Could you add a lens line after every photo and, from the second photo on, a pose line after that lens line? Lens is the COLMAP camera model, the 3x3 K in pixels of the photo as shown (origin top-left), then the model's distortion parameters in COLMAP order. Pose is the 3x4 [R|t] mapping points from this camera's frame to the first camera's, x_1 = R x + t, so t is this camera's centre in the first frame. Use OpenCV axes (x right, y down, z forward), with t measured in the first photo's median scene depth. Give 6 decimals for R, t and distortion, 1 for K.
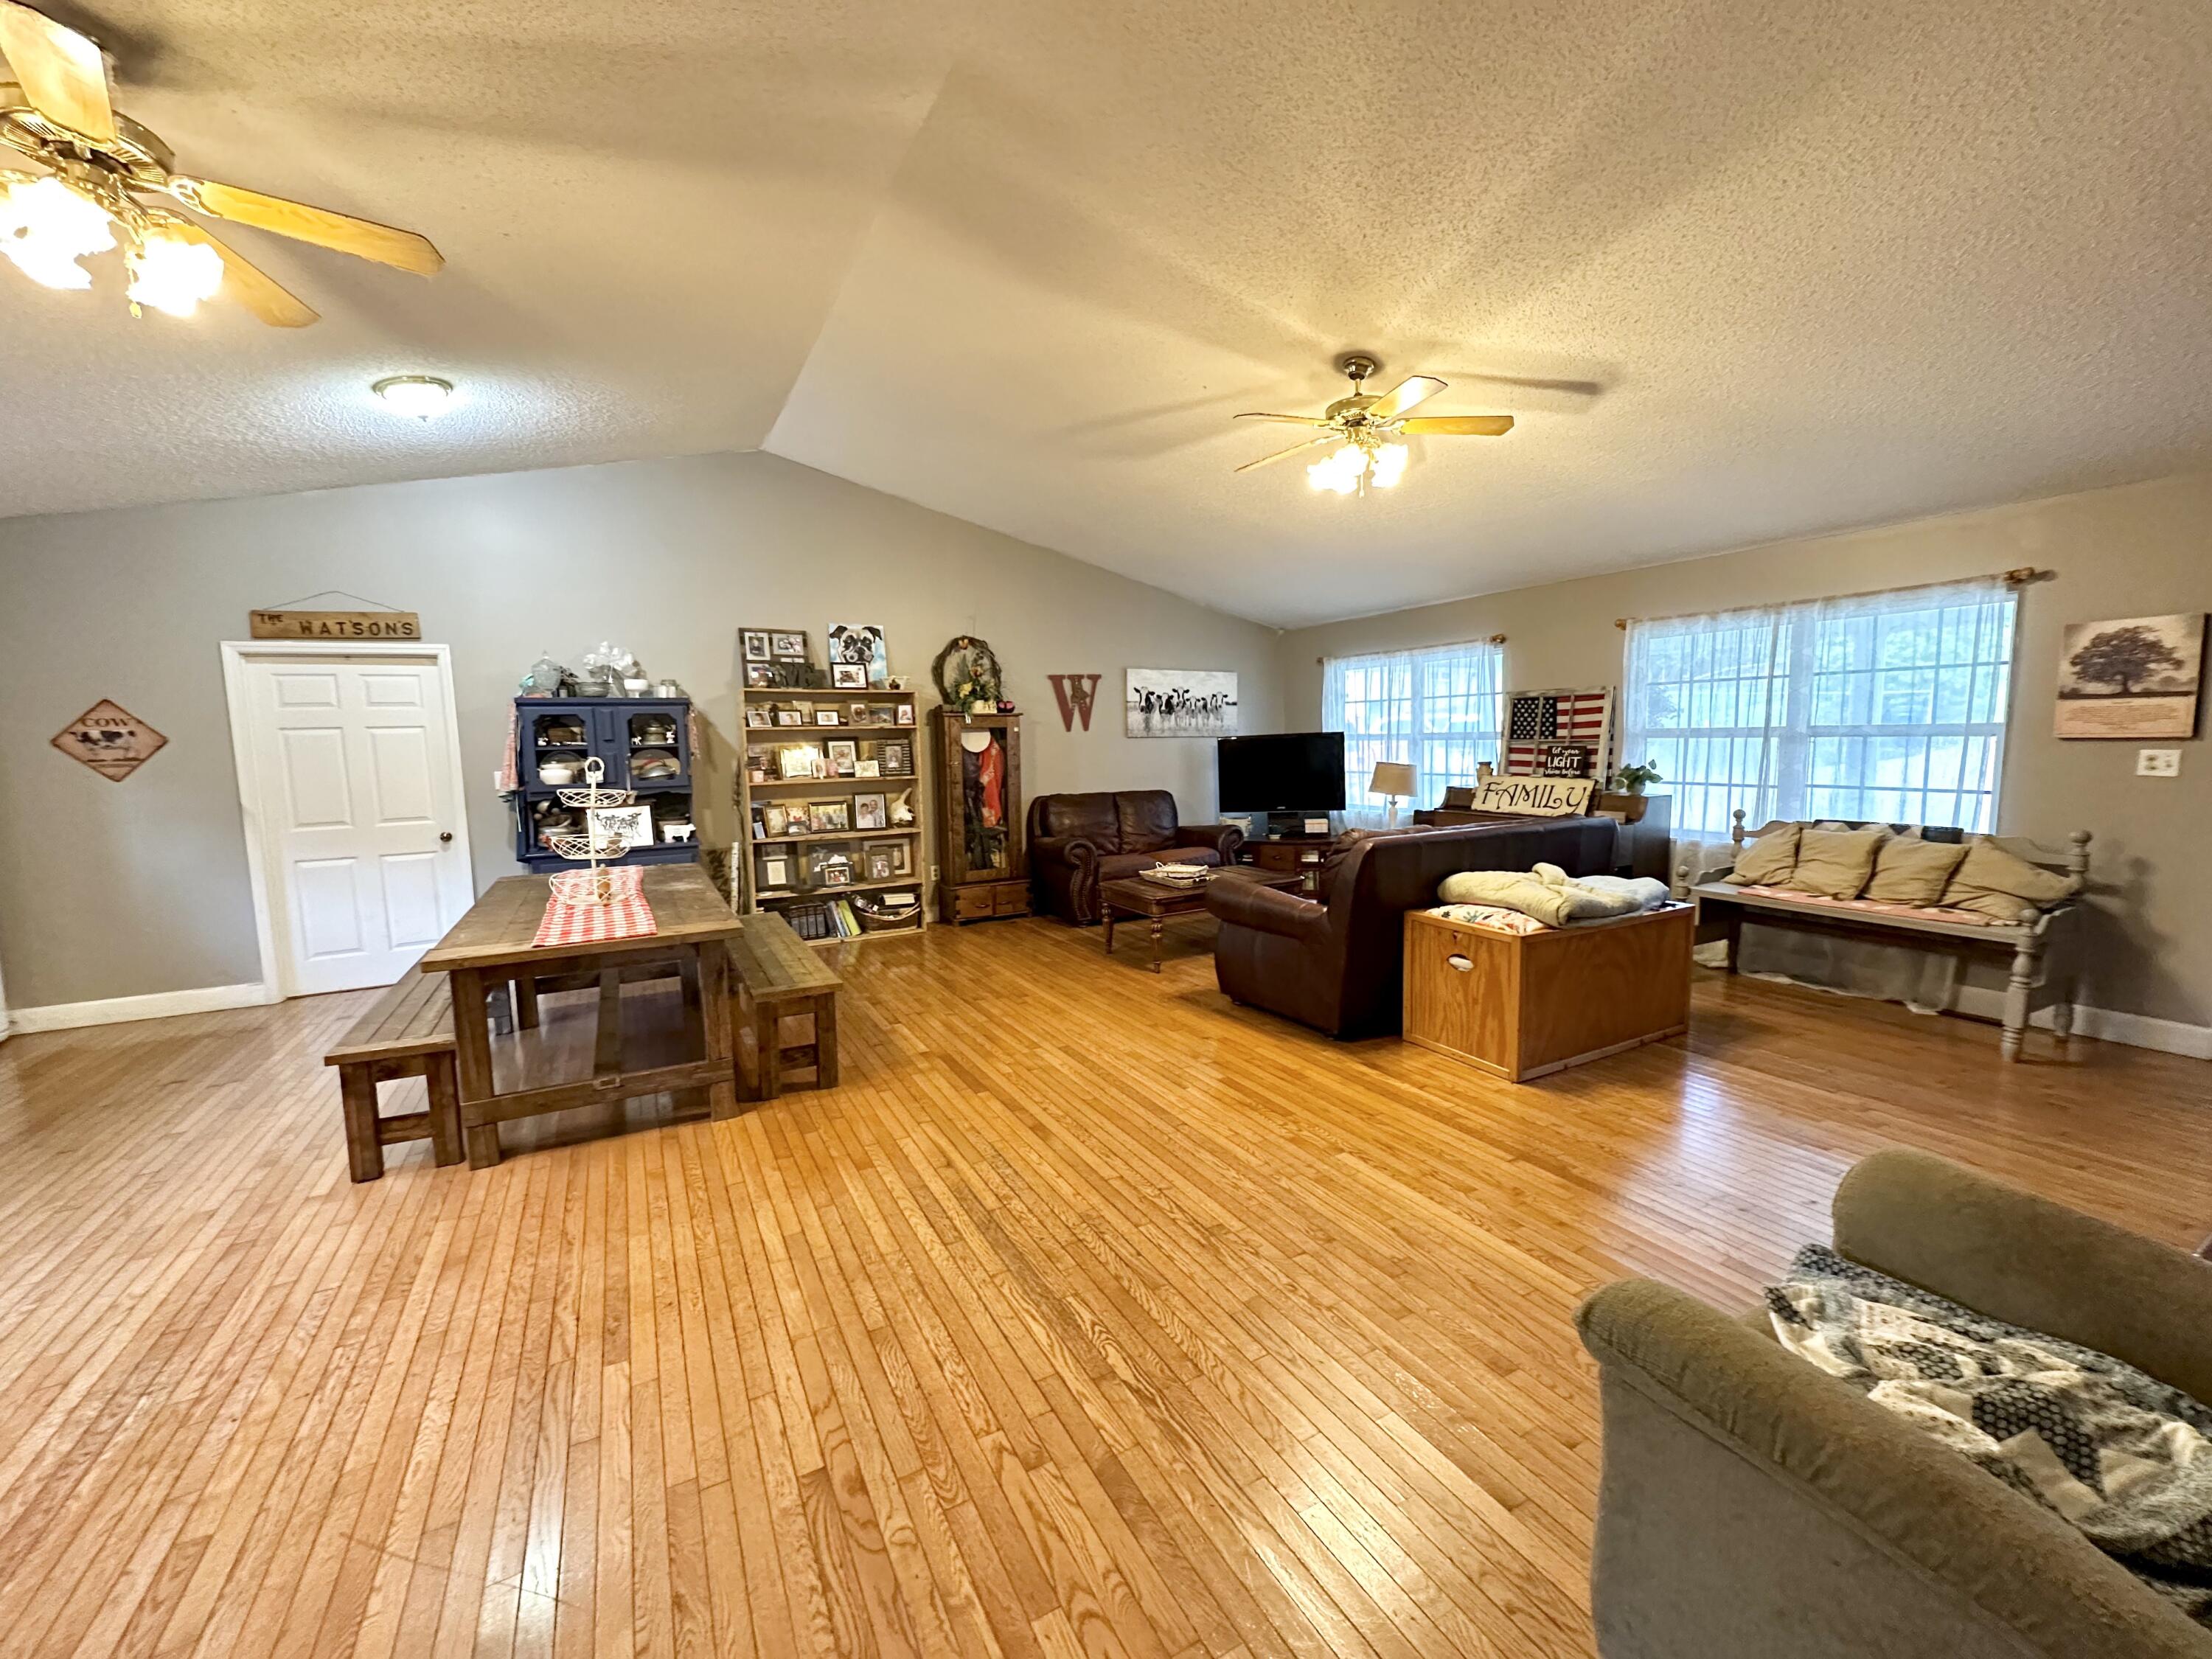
lens RADIAL K [[881.5, 0, 1108.7], [0, 881.5, 827.7], [0, 0, 1]] dist [-0.002461, 0.000408]
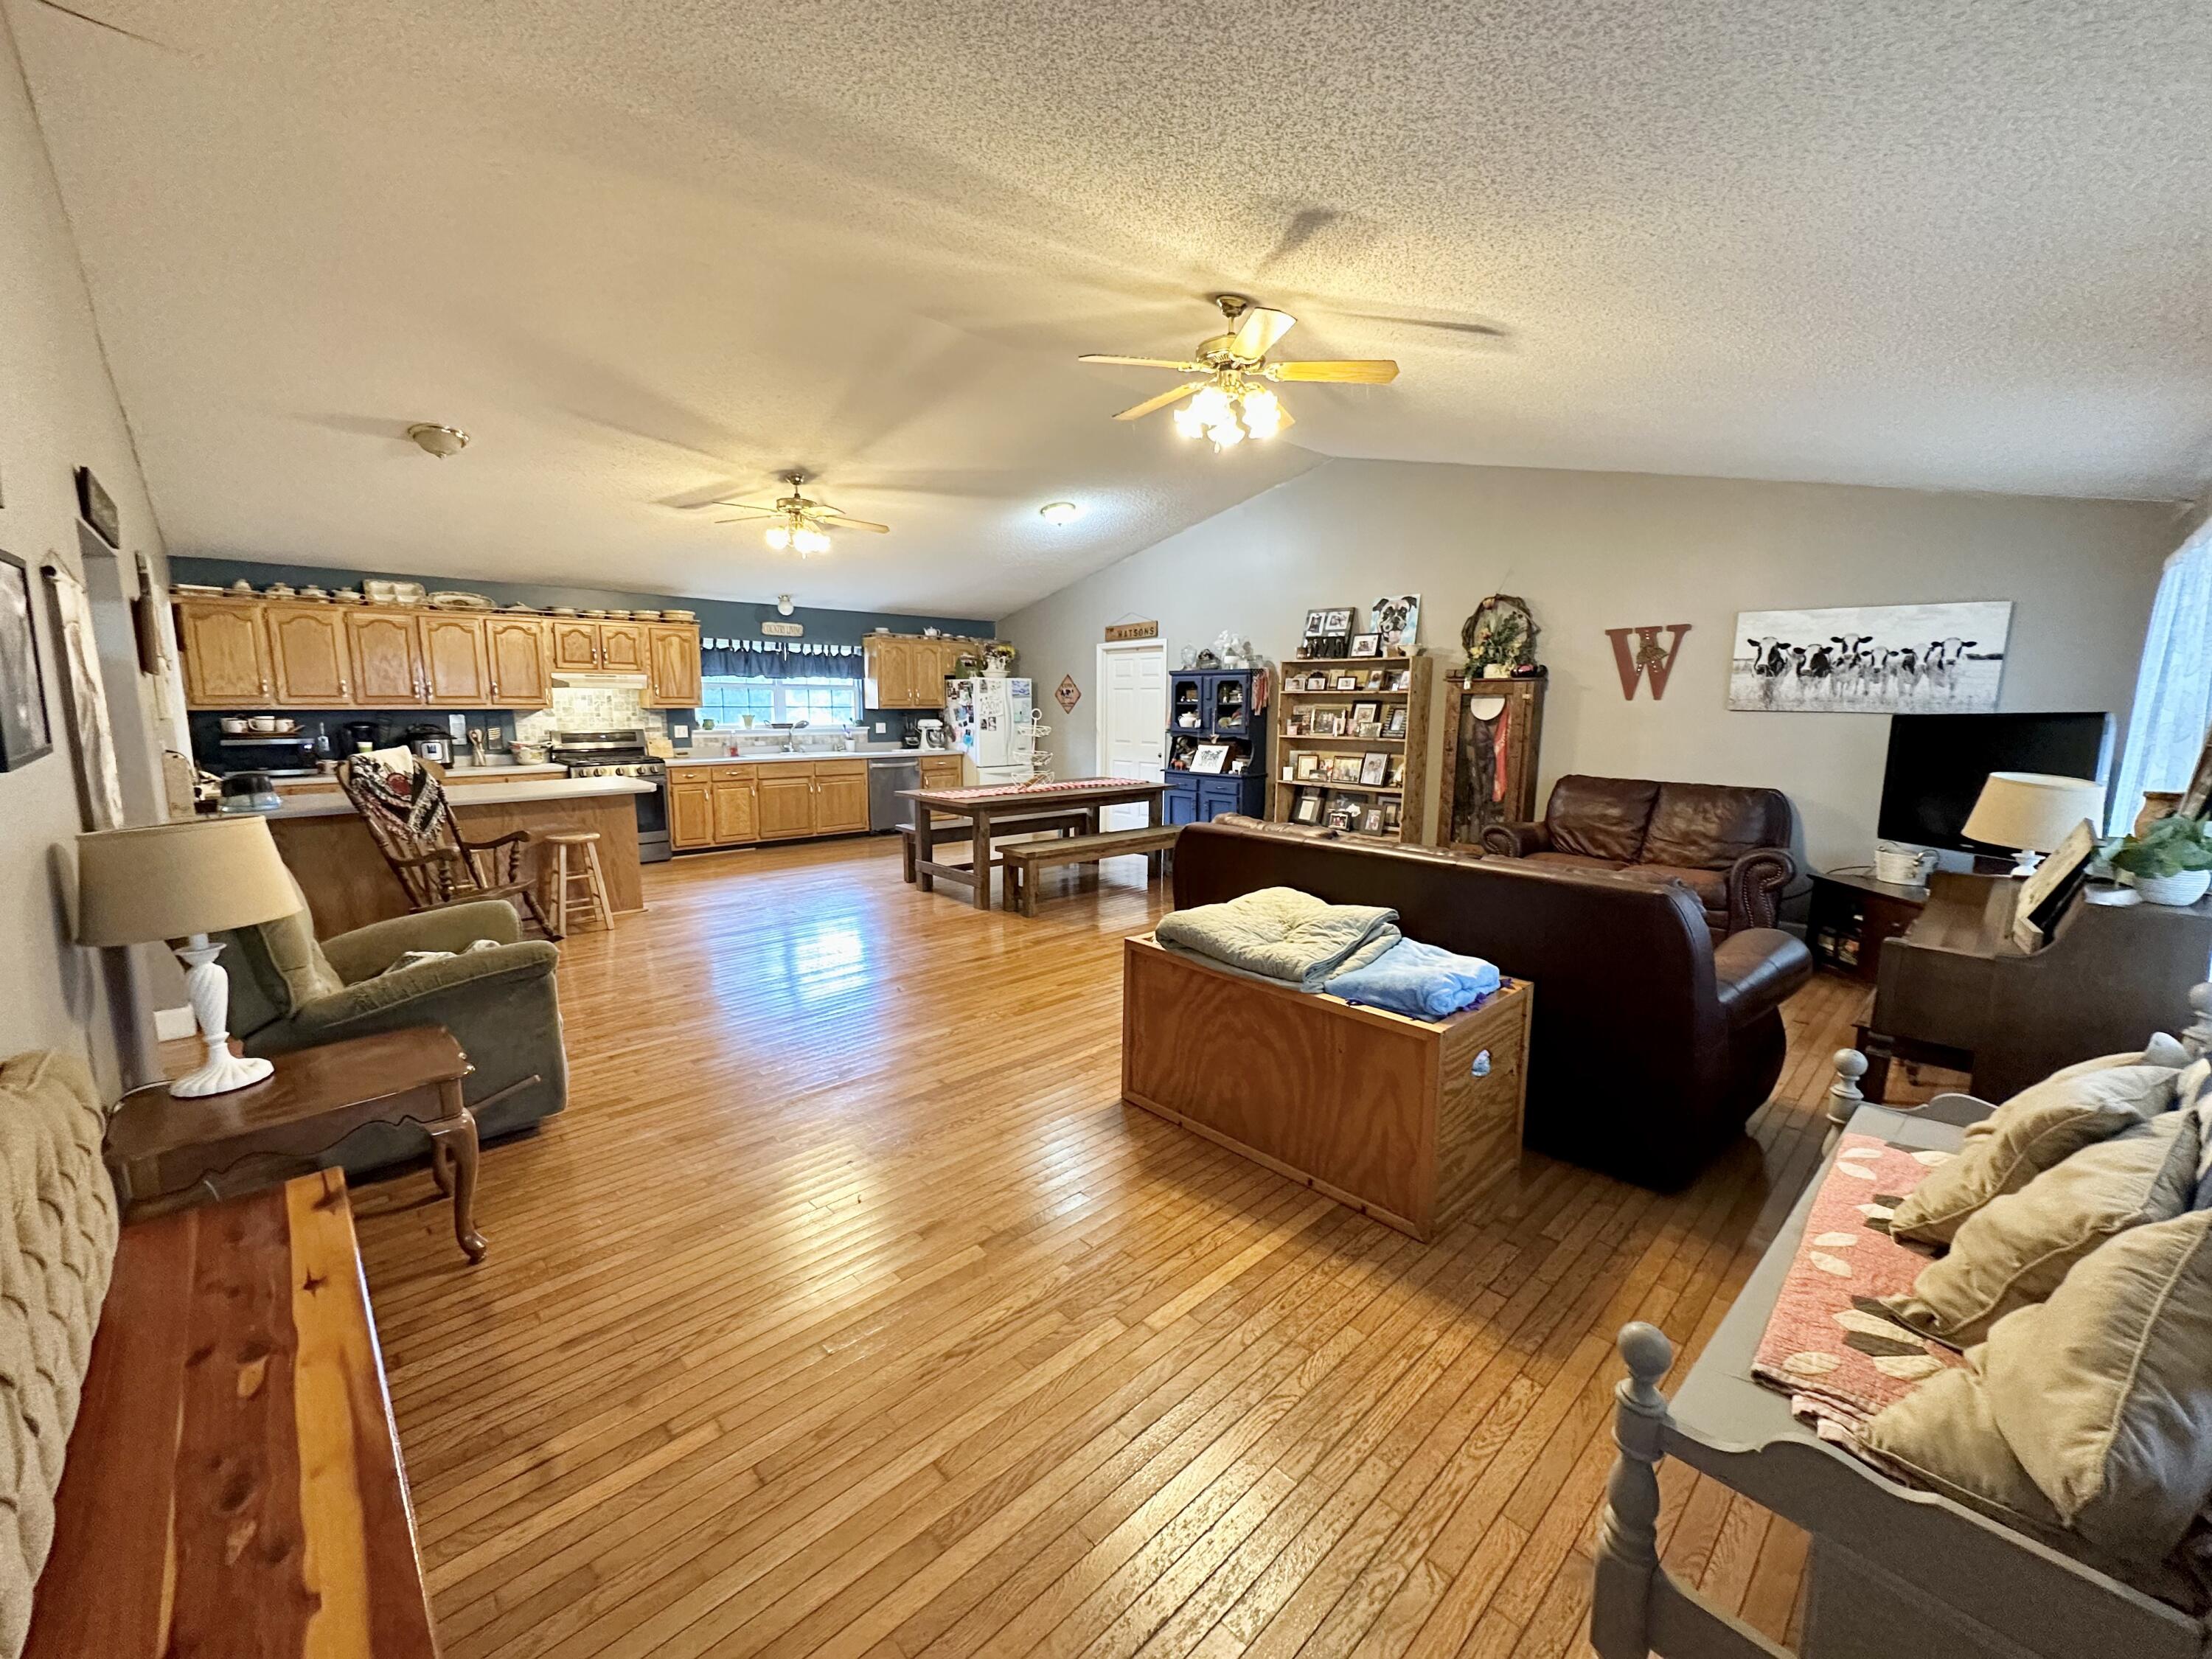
lens RADIAL K [[881.5, 0, 1109.8], [0, 881.5, 828.5], [0, 0, 1]] dist [-0.002461, 0.000408]
pose [[0.253537, 0.161159, -0.953806, 0.798903], [-0.110689, 0.984381, 0.136902, -0.067379], [0.960972, 0.070866, 0.267416, 0.449988]]
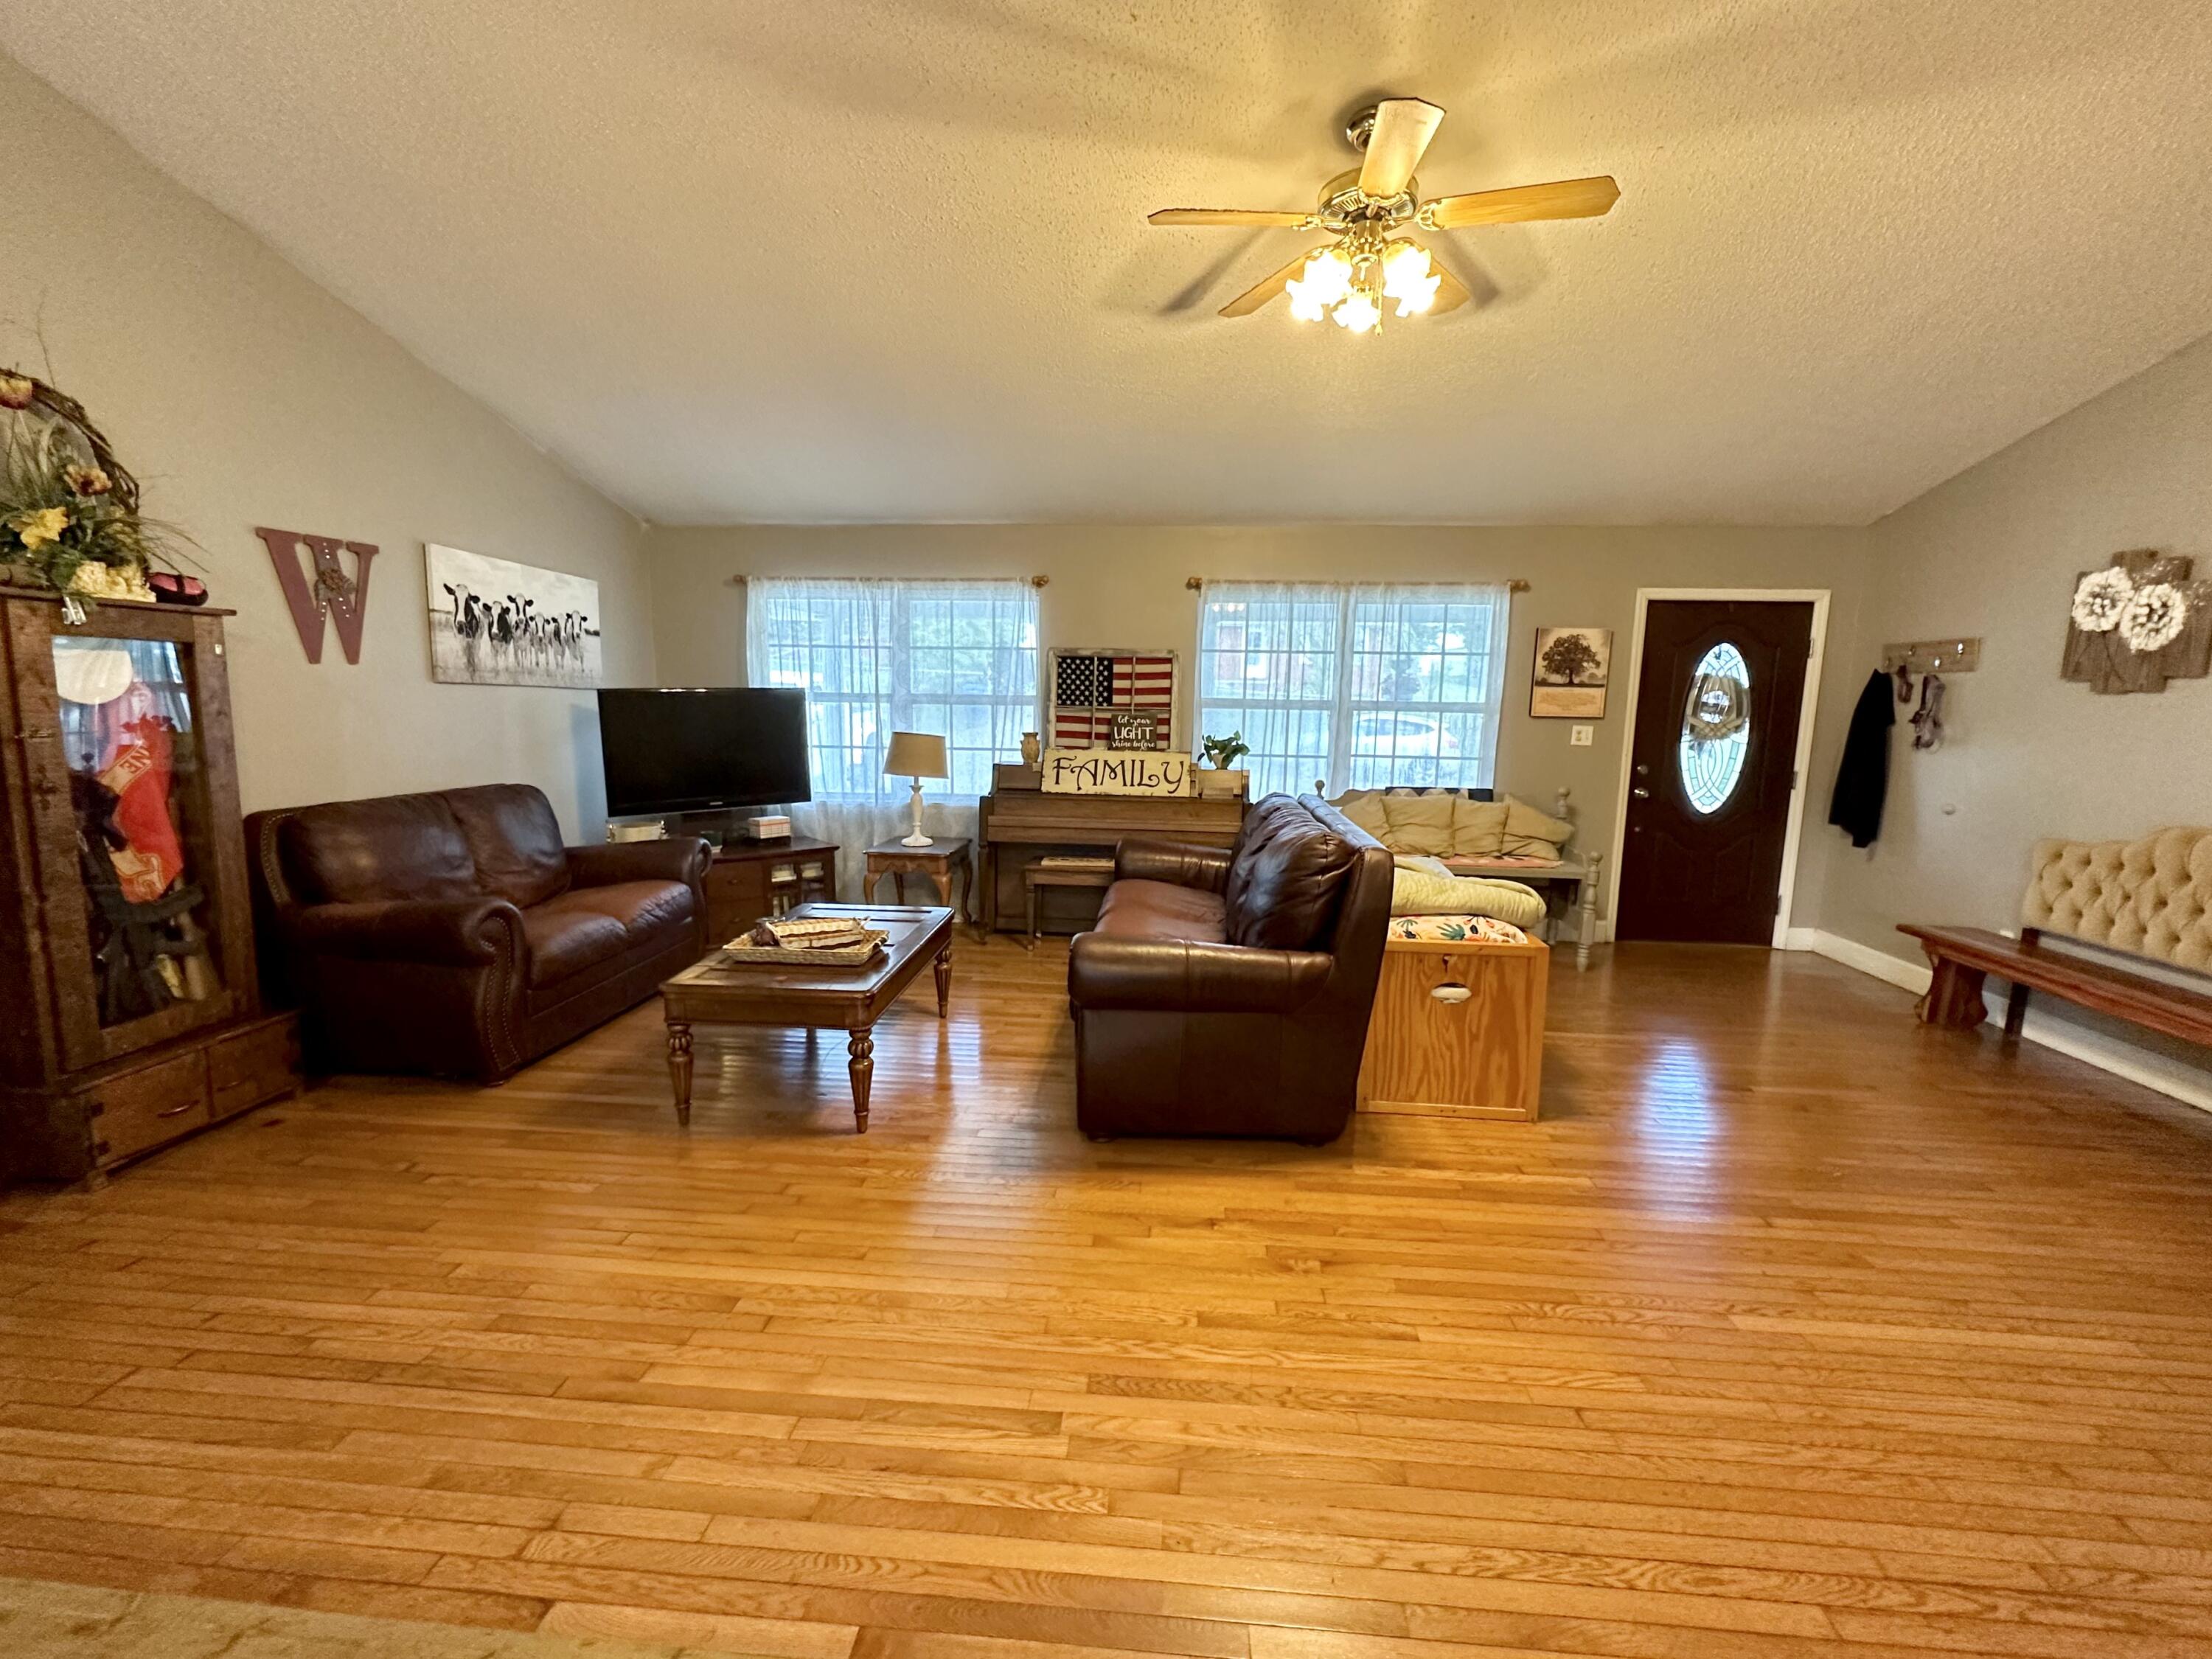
lens RADIAL K [[943.2, 0, 1107.4], [0, 943.2, 829.6], [0, 0, 1]] dist [-0.001318, 0.000244]
pose [[0.553085, -0.083641, 0.828916, -0.296435], [0.058209, 0.996396, 0.061701, -0.039791], [-0.831089, 0.014125, 0.555960, 0.519664]]
